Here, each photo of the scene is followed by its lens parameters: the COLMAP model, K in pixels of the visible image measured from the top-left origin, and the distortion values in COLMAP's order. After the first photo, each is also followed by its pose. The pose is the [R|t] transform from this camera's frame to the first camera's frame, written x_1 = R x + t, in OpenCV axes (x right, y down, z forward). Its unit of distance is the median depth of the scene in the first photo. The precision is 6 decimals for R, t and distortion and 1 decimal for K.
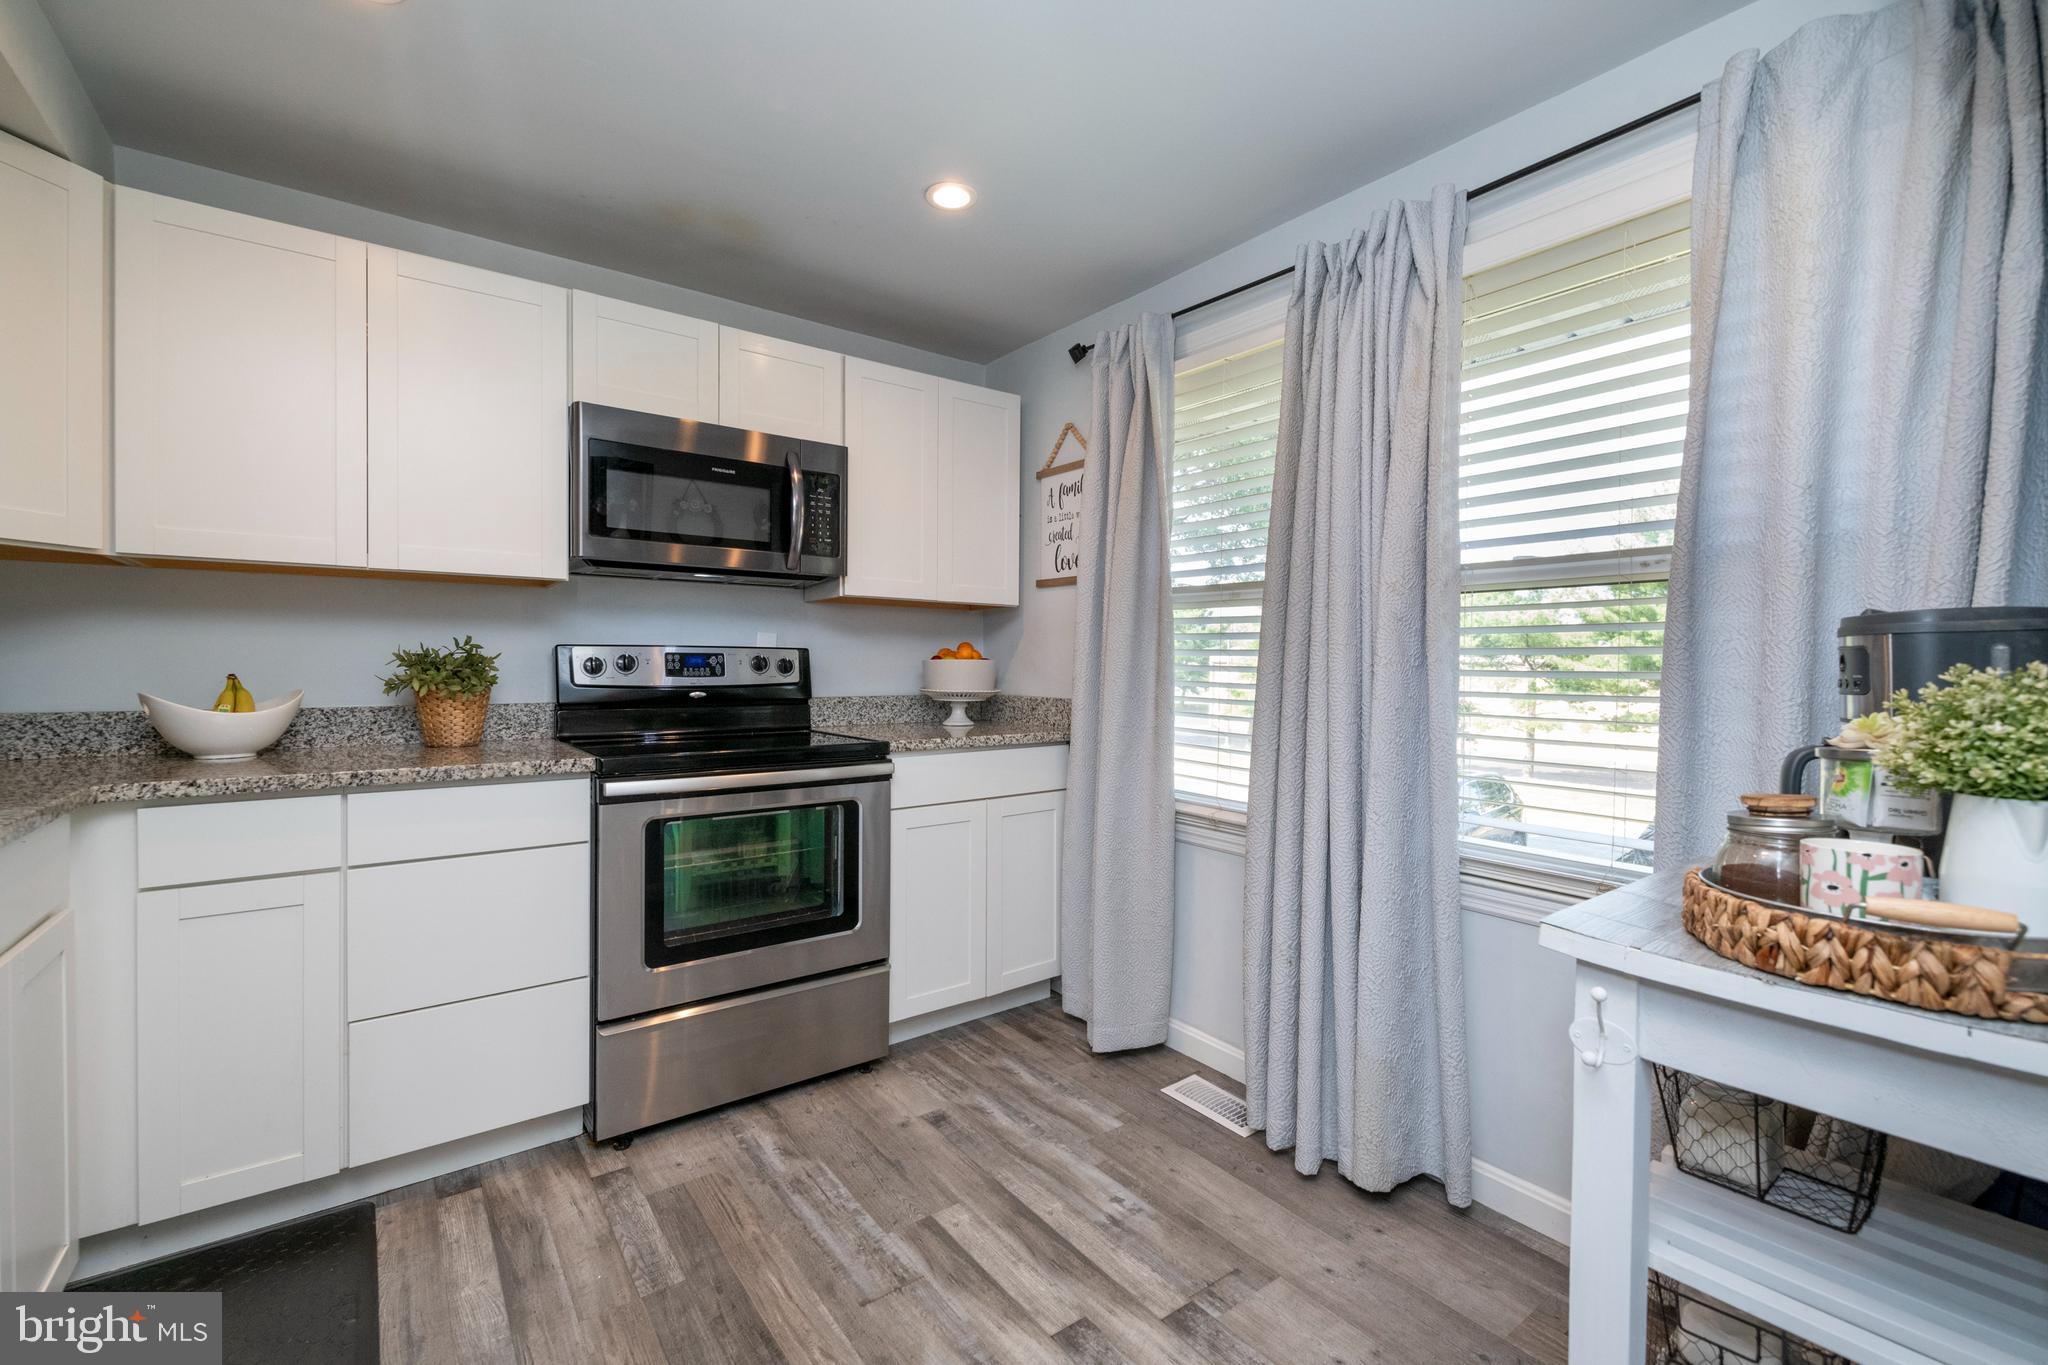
lens RADIAL K [[869.3, 0, 1012.6], [0, 869.3, 684.9], [0, 0, 1]] dist [0.005033, -0.006133]
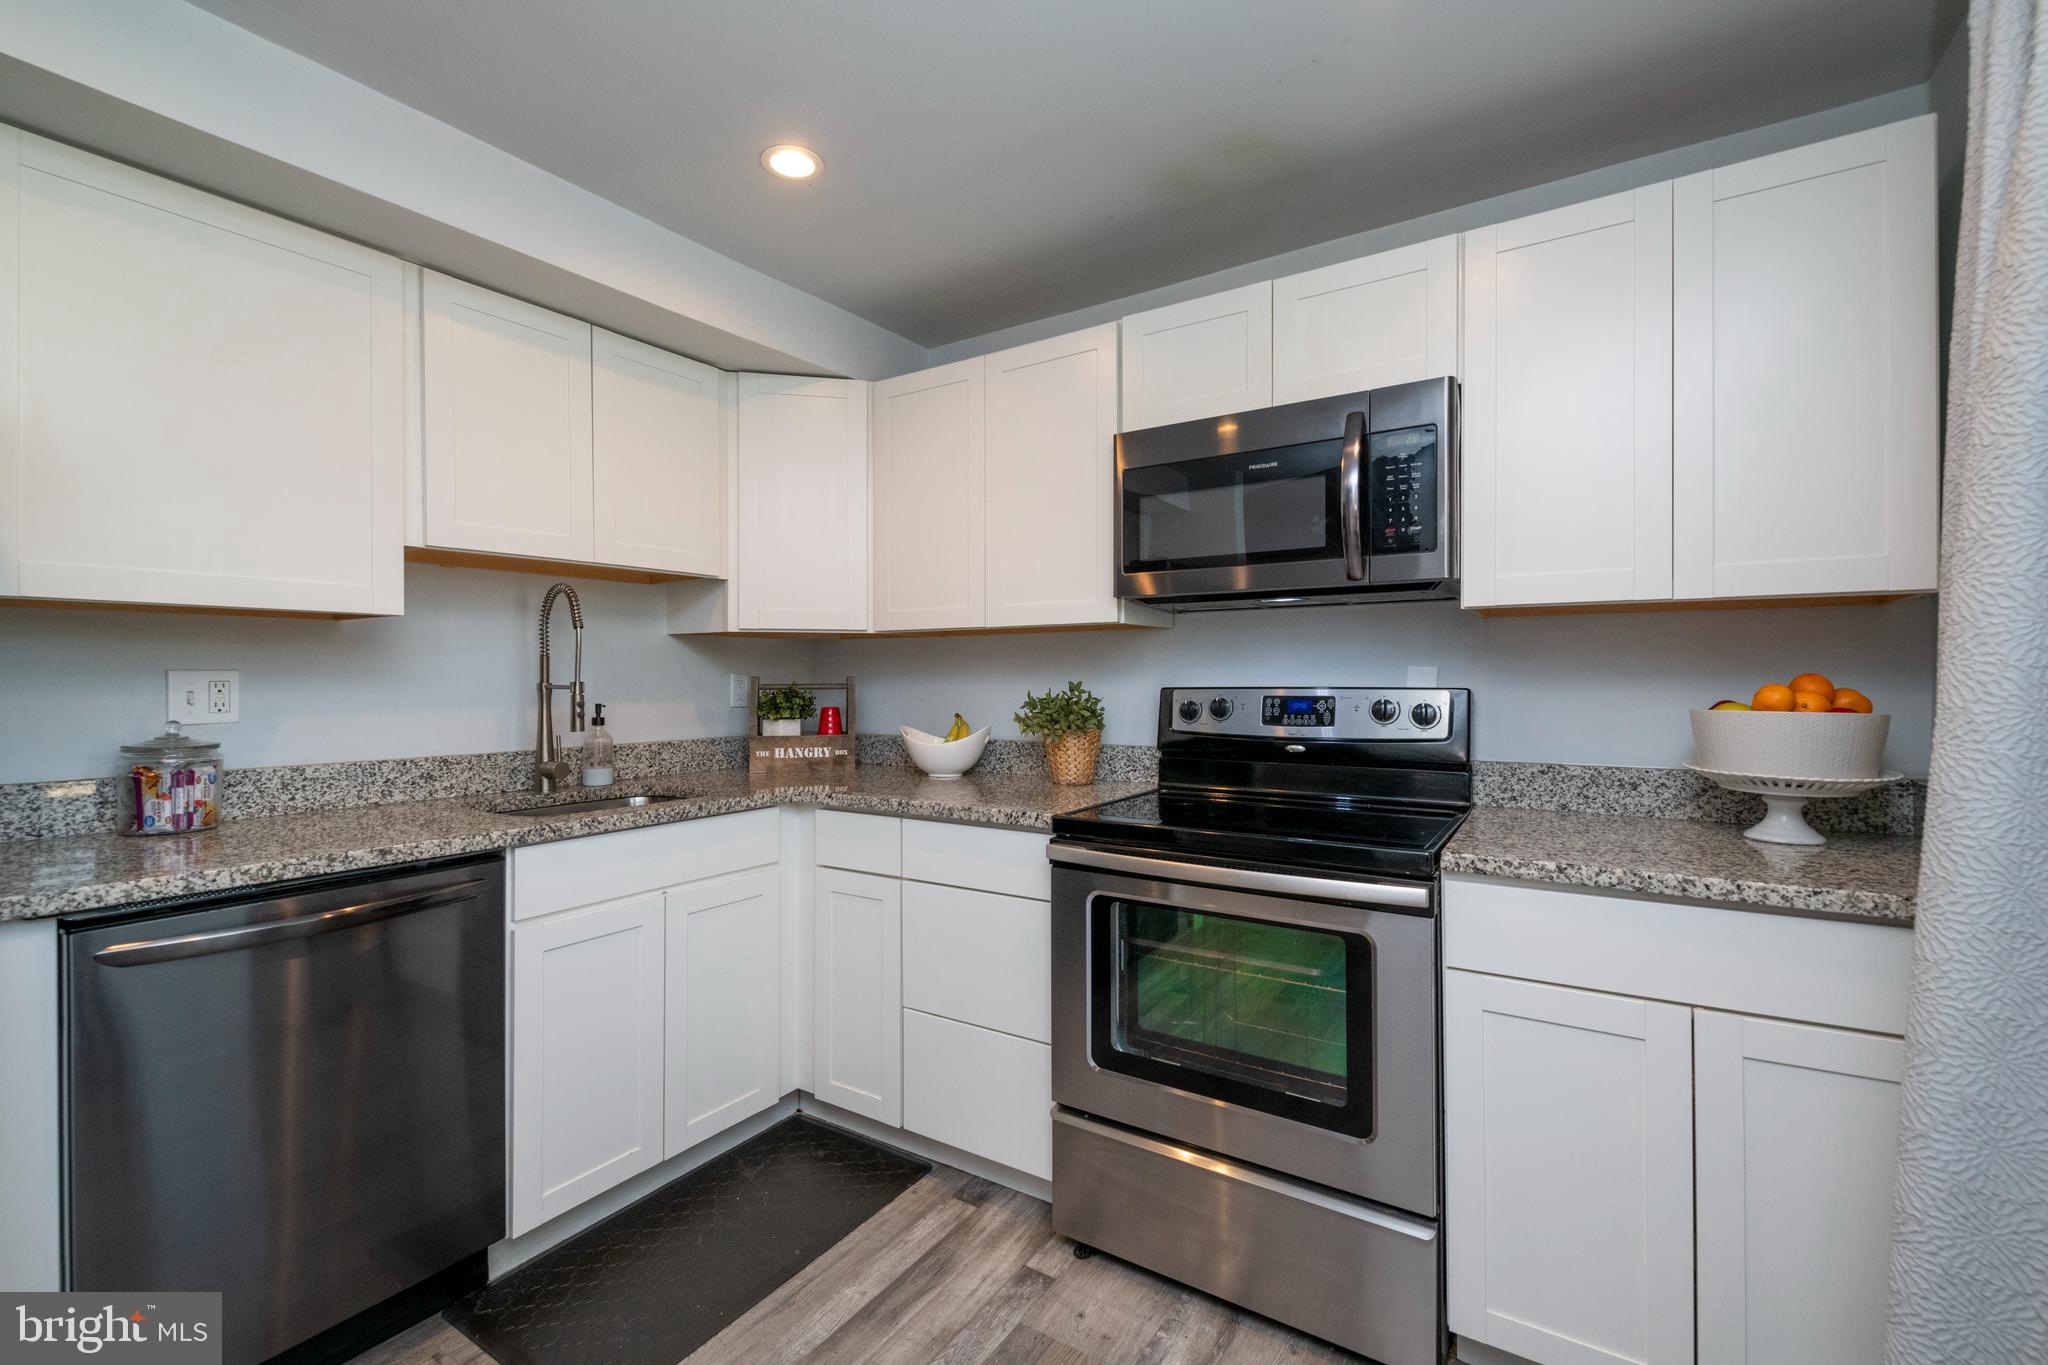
lens RADIAL K [[869.3, 0, 1023.4], [0, 869.3, 675.2], [0, 0, 1]] dist [0.005033, -0.006133]
pose [[0.362537, -0.007692, -0.931938, 0.321145], [-0.020435, 0.999660, -0.016200, -0.042389], [0.931745, 0.024917, 0.362257, 0.530252]]
